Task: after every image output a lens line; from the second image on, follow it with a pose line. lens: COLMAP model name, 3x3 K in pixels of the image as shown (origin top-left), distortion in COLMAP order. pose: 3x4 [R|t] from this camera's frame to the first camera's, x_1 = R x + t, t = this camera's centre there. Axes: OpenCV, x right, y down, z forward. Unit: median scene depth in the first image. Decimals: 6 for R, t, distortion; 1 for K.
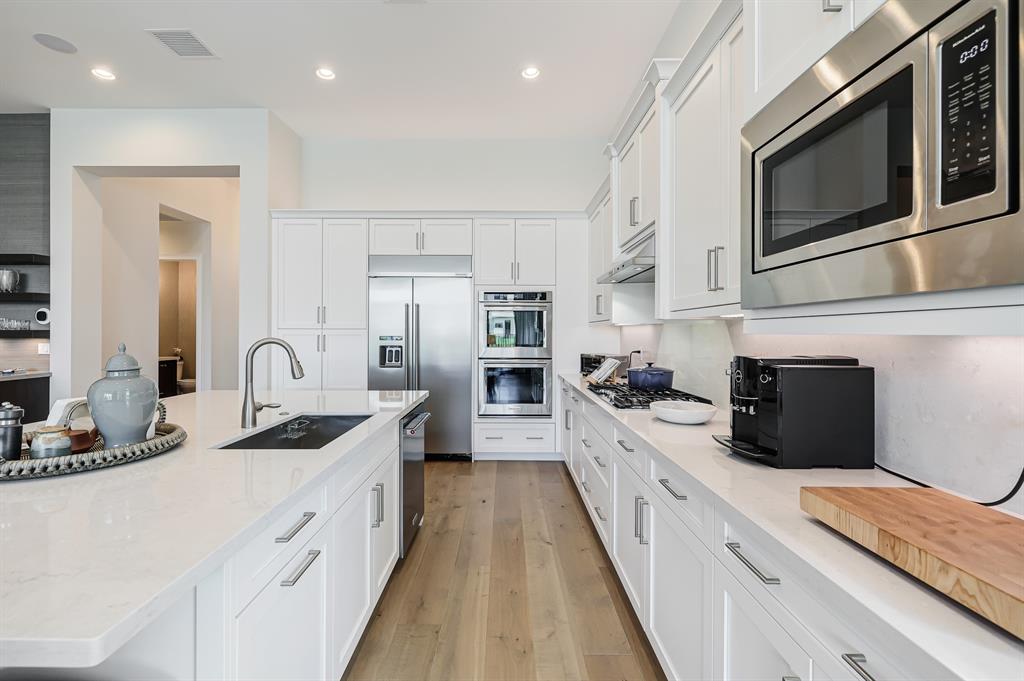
lens RADIAL K [[435.1, 0, 502.7], [0, 435.1, 333.4], [0, 0, 1]] dist [-0.000561, -0.000560]
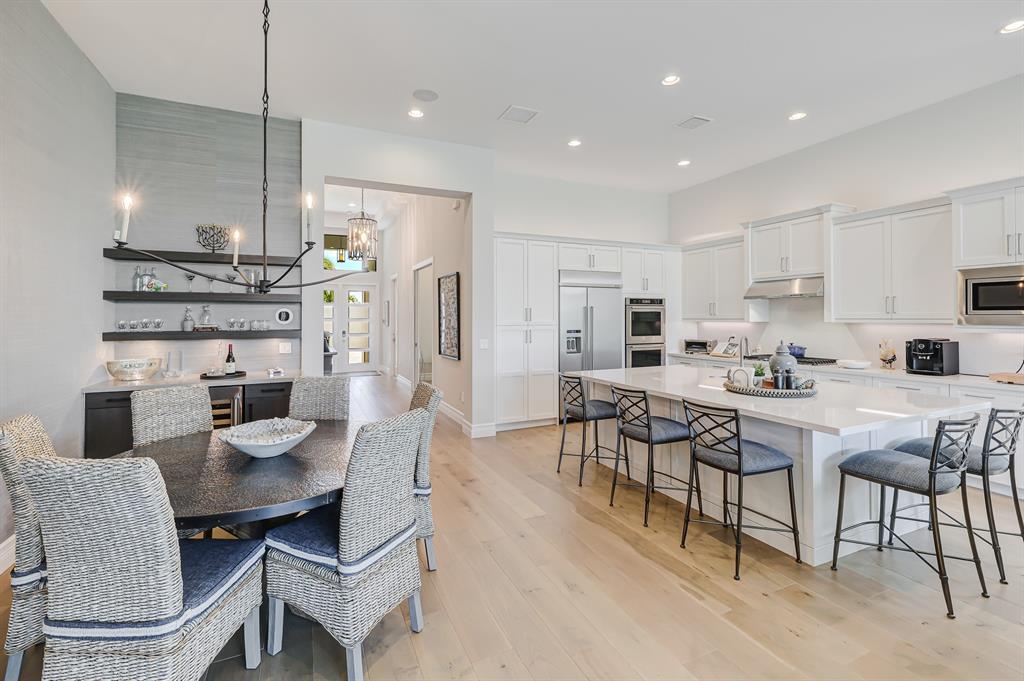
lens RADIAL K [[442.3, 0, 499.9], [0, 442.3, 314.6], [0, 0, 1]] dist [0.002445, -0.000090]
pose [[0.912037, -0.002564, 0.410099, -1.215588], [0.005685, 0.999963, -0.006390, -0.040027], [-0.410068, 0.008159, 0.912018, -0.193343]]
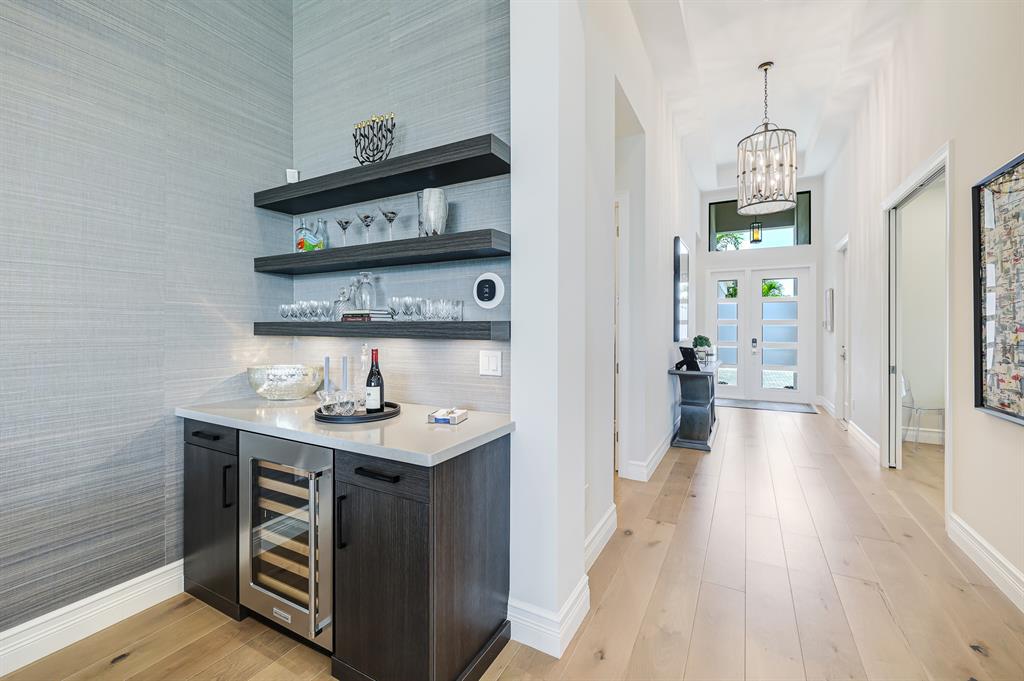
lens RADIAL K [[435.6, 0, 502.2], [0, 435.6, 326.7], [0, 0, 1]] dist [0.000357, 0.000253]
pose [[0.875838, -0.002508, -0.482599, -0.983244], [0.000664, 0.999992, -0.003993, 0.000019], [0.482606, 0.003177, 0.875832, 0.726537]]
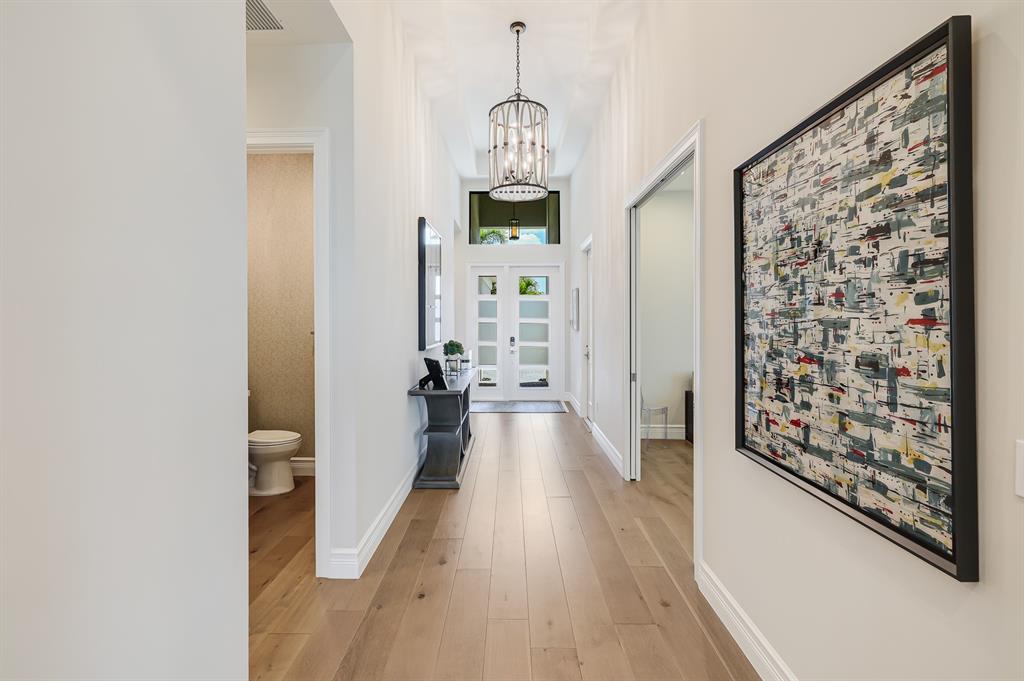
lens RADIAL K [[436.9, 0, 496.9], [0, 436.9, 318.5], [0, 0, 1]] dist [0.000455, -0.000047]
pose [[0.999627, -0.005498, -0.026764, -0.948555], [0.005487, 0.999985, -0.000494, -0.037178], [0.026766, 0.000347, 0.999642, 1.113947]]
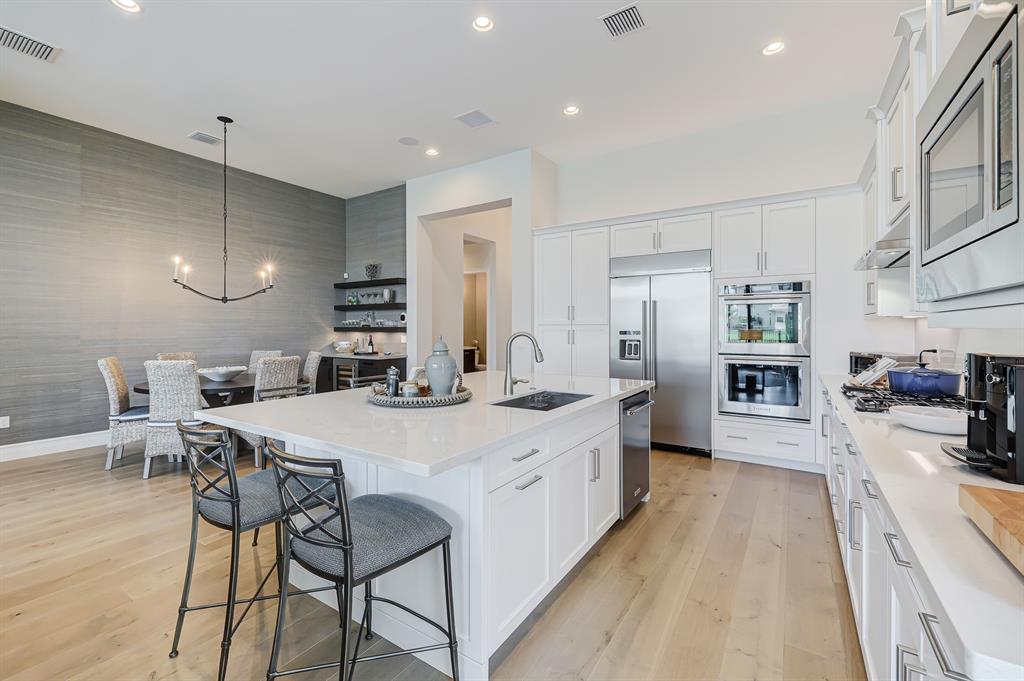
lens RADIAL K [[436.6, 0, 502.5], [0, 436.6, 329.7], [0, 0, 1]] dist [-0.000983, 0.000129]
pose [[0.833198, -0.001097, -0.552974, 0.096397], [0.002611, 0.999995, 0.001950, 0.000203], [0.552969, -0.003069, 0.833196, -0.101466]]
